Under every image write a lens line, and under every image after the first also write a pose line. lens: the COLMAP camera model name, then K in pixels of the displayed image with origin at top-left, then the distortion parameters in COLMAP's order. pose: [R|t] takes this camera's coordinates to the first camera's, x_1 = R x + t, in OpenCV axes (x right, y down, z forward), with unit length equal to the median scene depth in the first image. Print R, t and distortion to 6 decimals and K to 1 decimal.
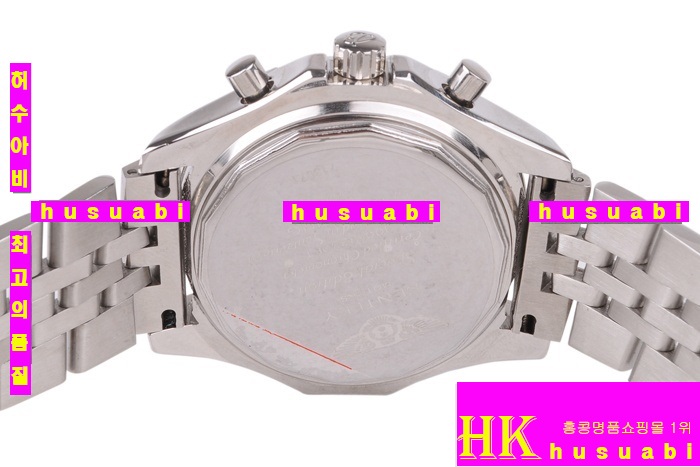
lens RADIAL K [[1577.0, 0, 348.8], [0, 1577.0, 235.3], [0, 0, 1]] dist [0.846046, 0.000000]
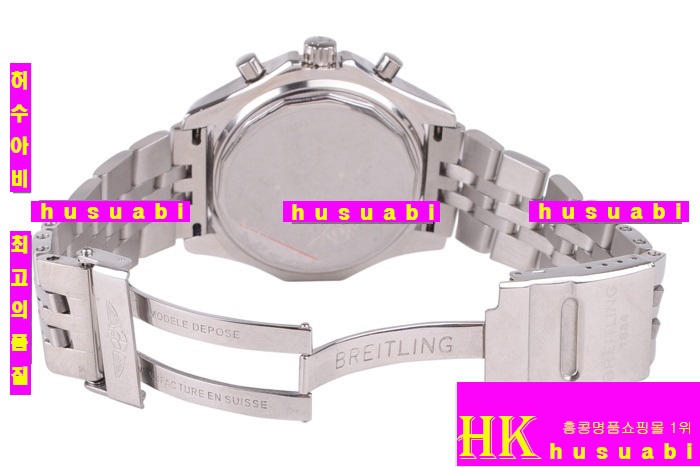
lens RADIAL K [[1577.0, 0, 352.0], [0, 1577.0, 230.9], [0, 0, 1]] dist [0.846046, 0.000000]
pose [[0.997893, -0.030931, 0.057037, -0.056857], [0.032054, 0.999308, -0.018878, 0.095832], [-0.056413, 0.020667, 0.998194, -0.578660]]
